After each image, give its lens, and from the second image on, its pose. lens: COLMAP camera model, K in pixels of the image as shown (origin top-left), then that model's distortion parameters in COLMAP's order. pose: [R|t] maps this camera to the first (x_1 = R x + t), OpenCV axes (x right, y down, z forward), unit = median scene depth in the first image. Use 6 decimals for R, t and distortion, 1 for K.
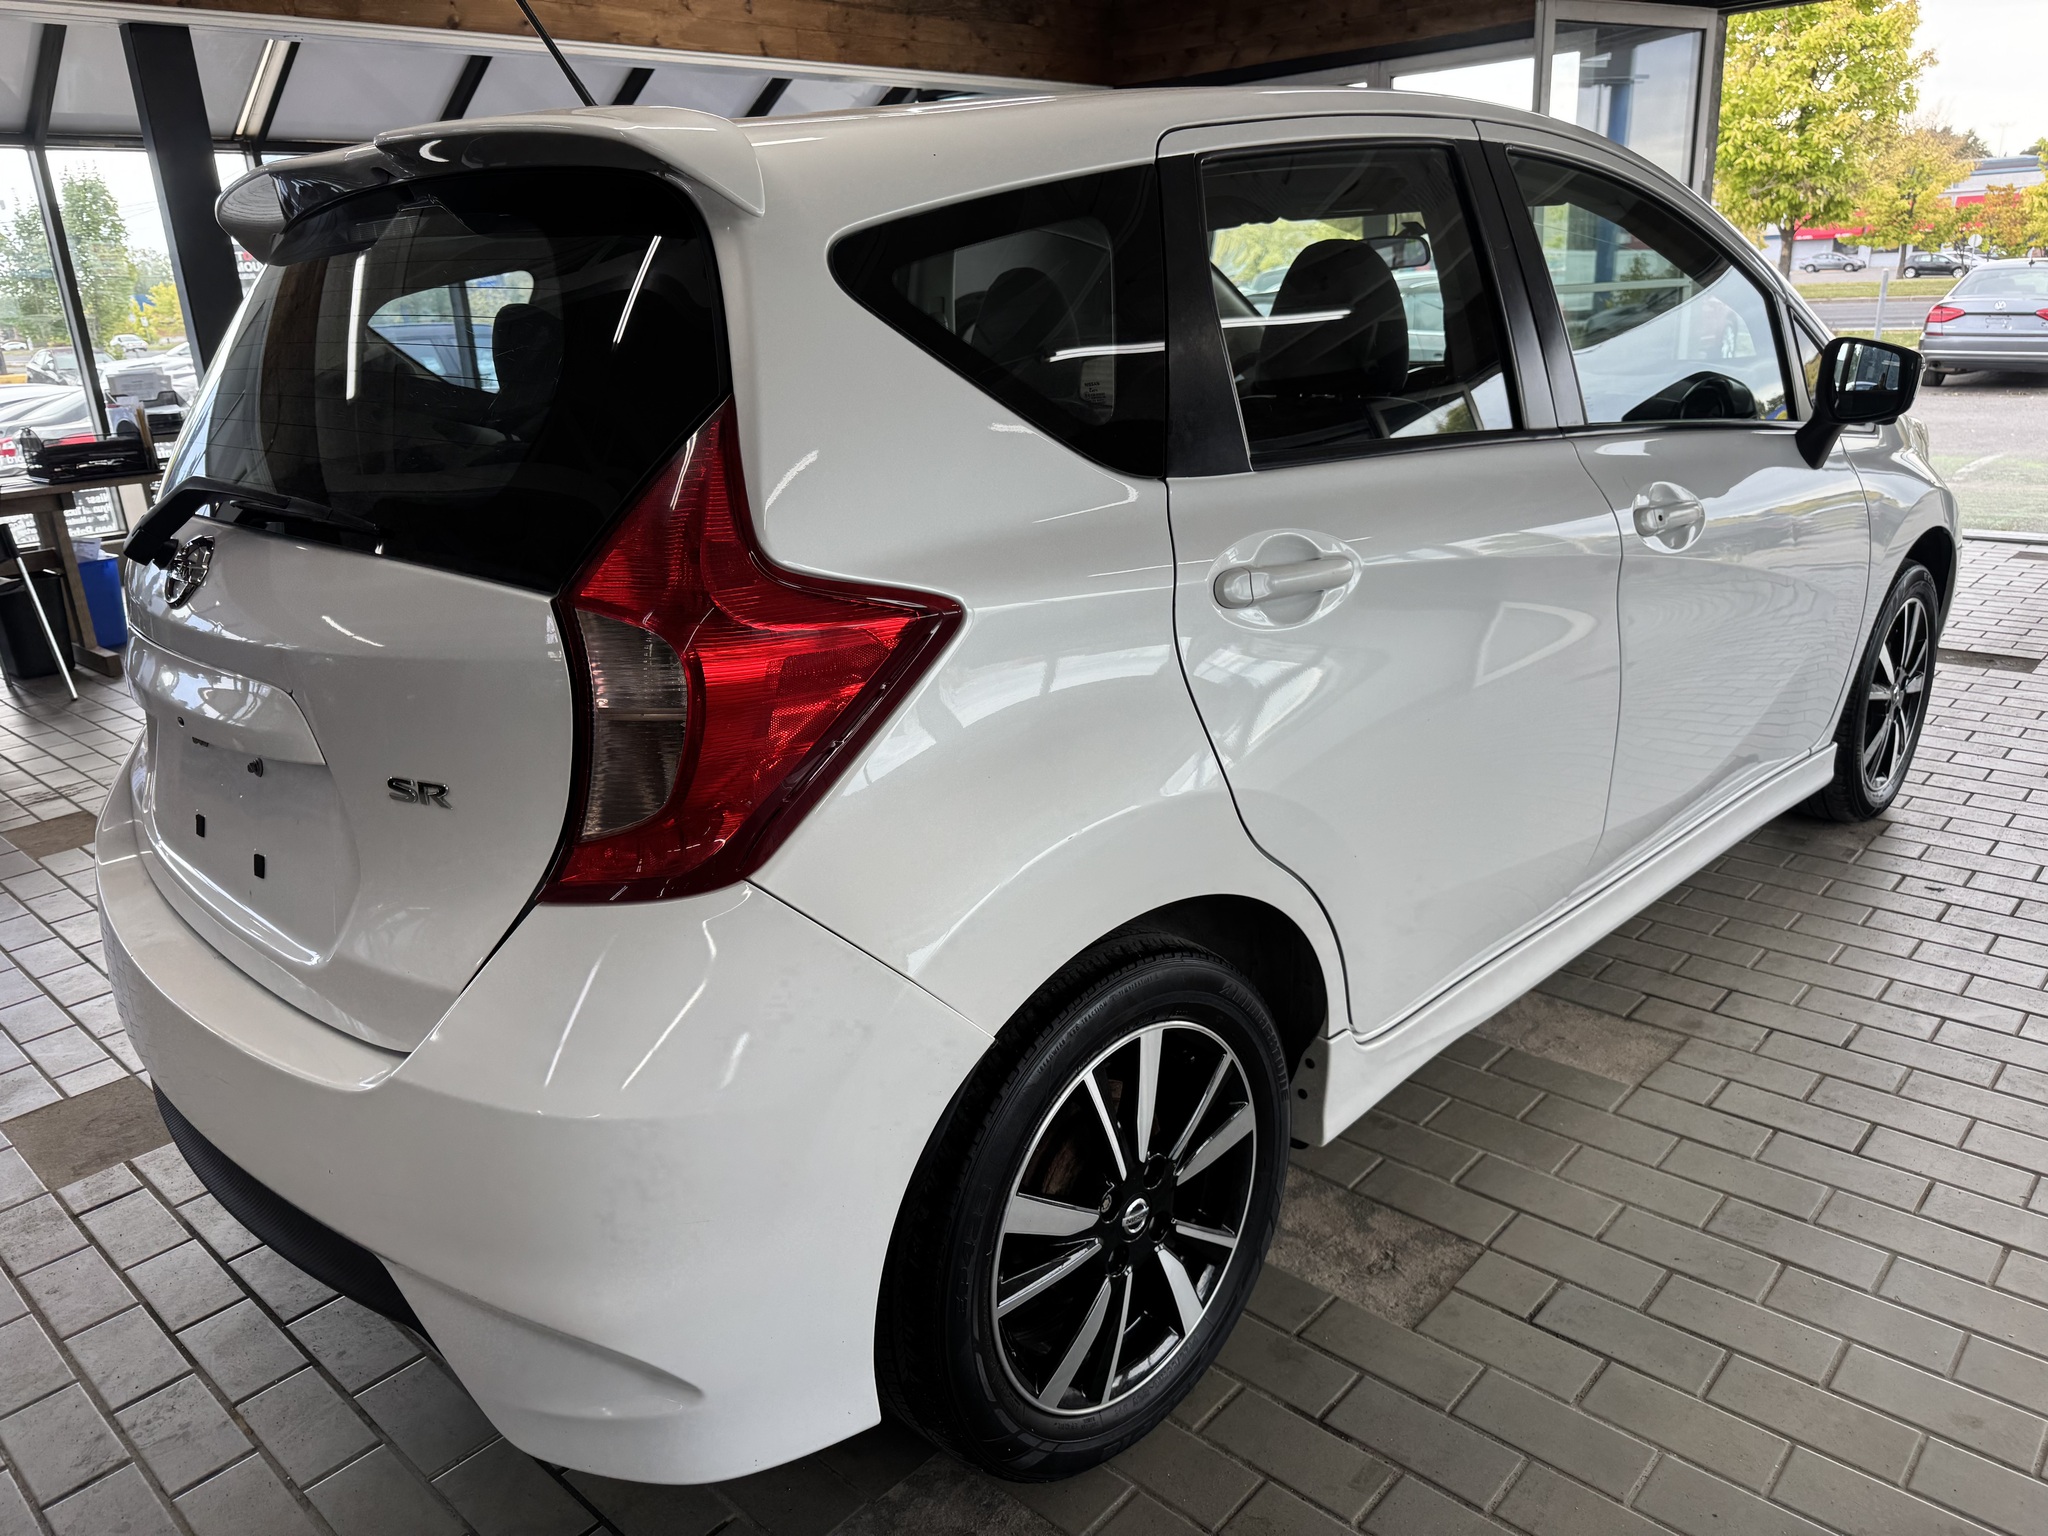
lens RADIAL K [[1479.1, 0, 1029.0], [0, 1479.1, 761.4], [0, 0, 1]] dist [0.010277, -0.007830]
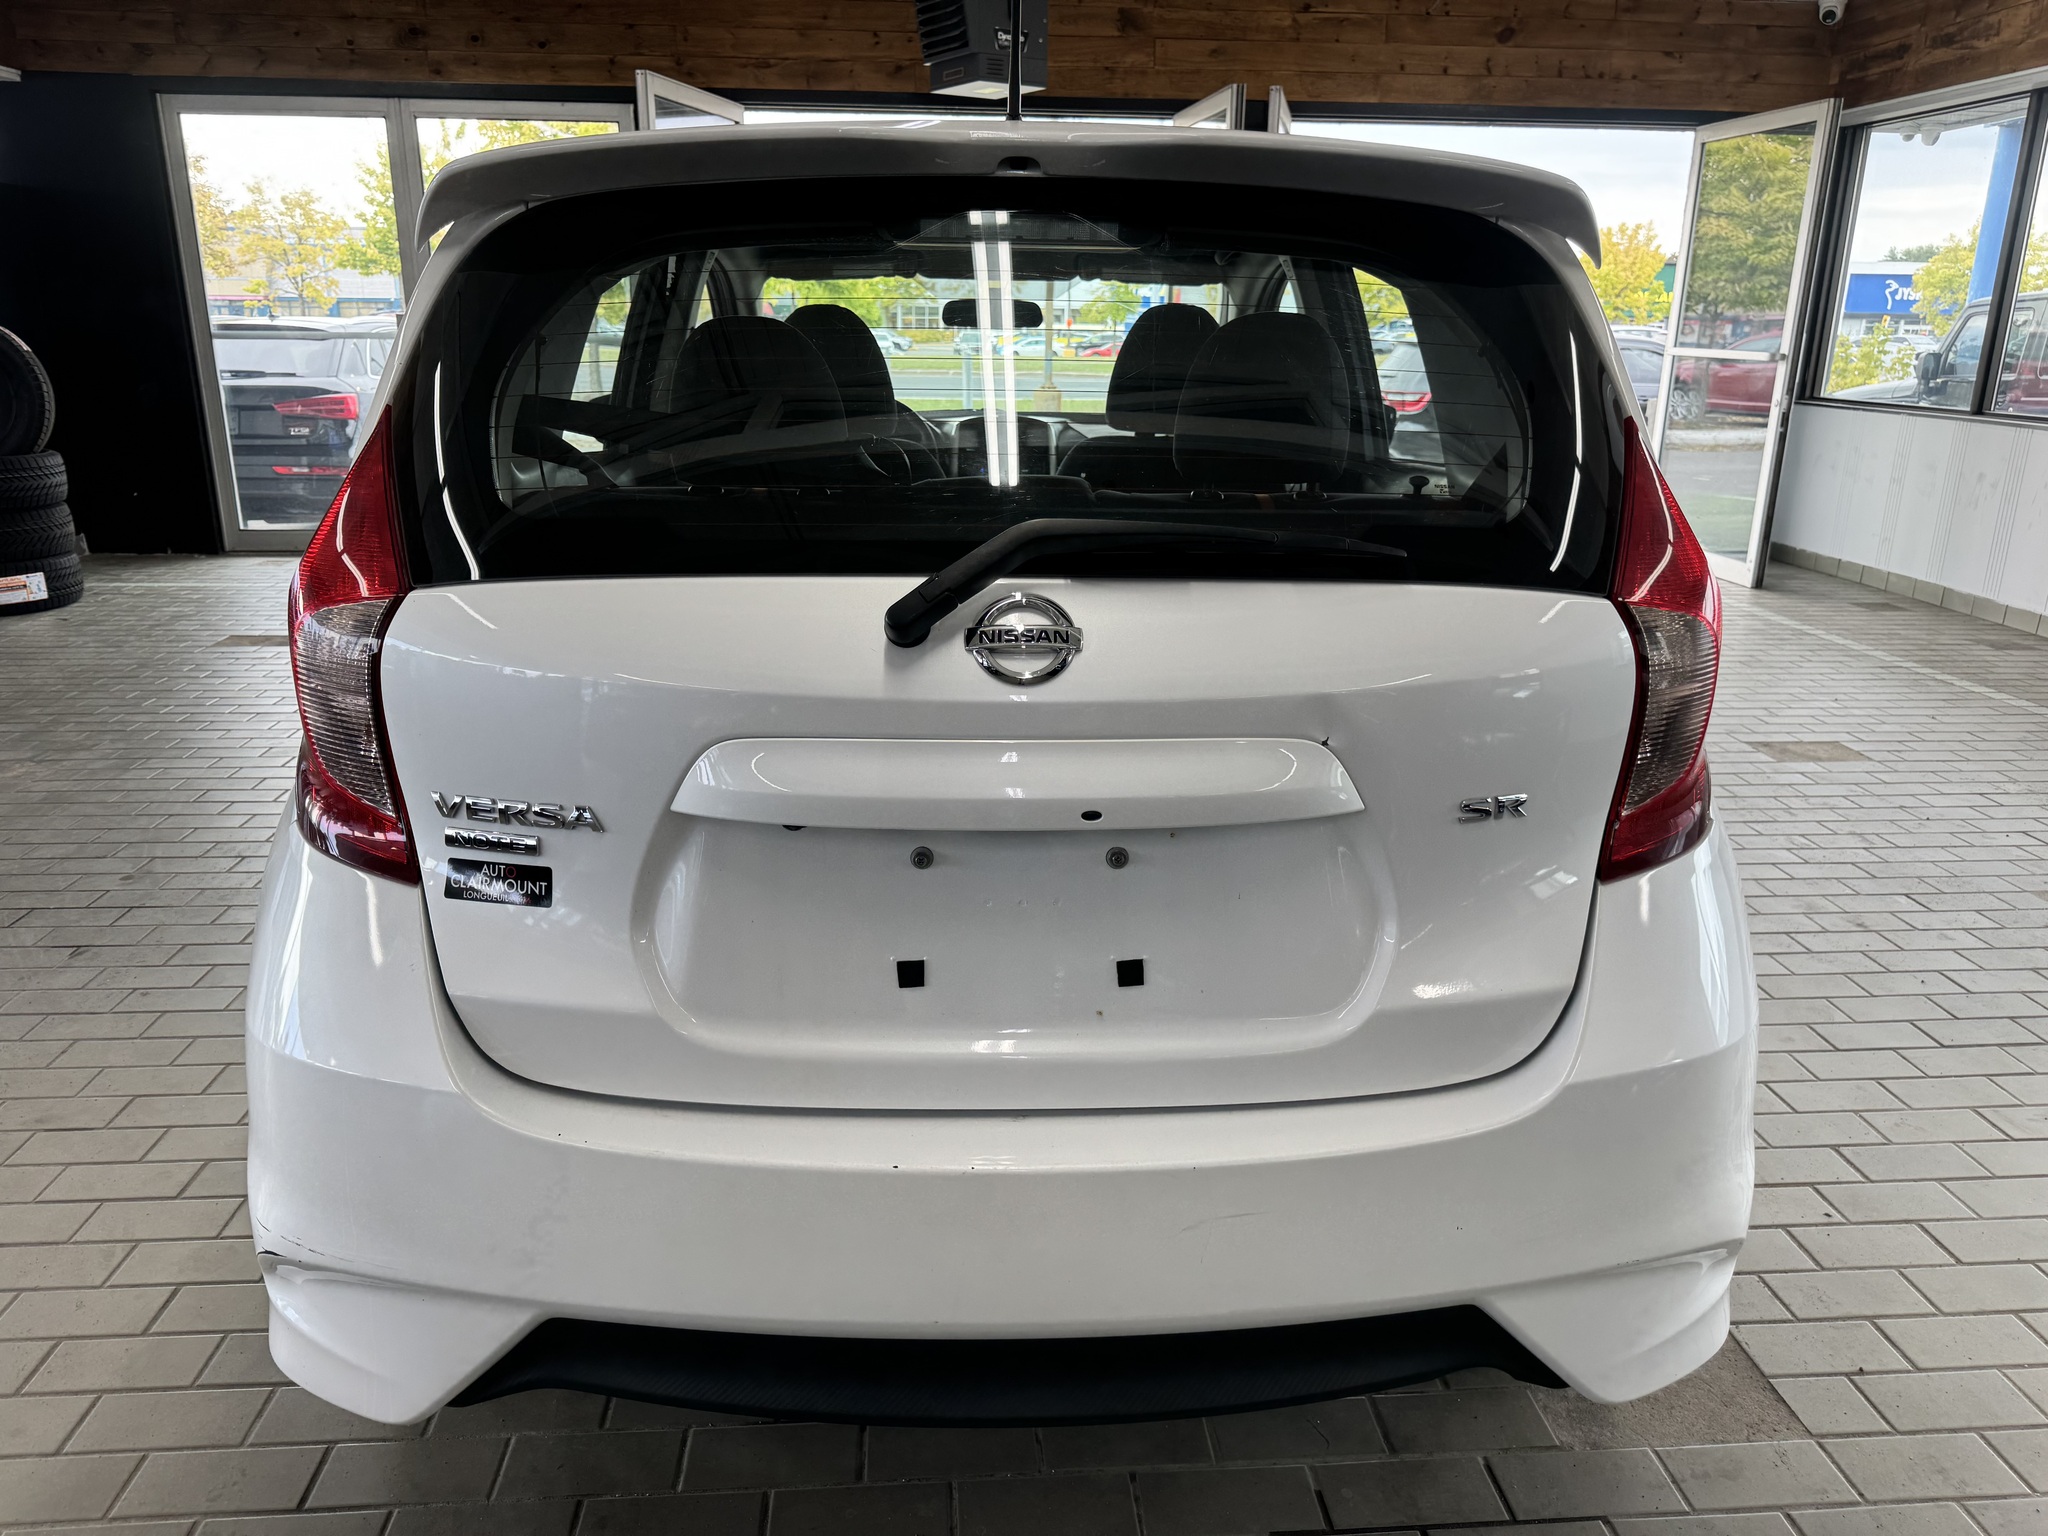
lens RADIAL K [[1479.1, 0, 1030.8], [0, 1479.1, 775.9], [0, 0, 1]] dist [0.010277, -0.007830]
pose [[0.675431, -0.163999, 0.718956, -0.282923], [0.184135, 0.981581, 0.050918, -0.023118], [-0.714064, 0.097993, 0.693188, 0.108979]]
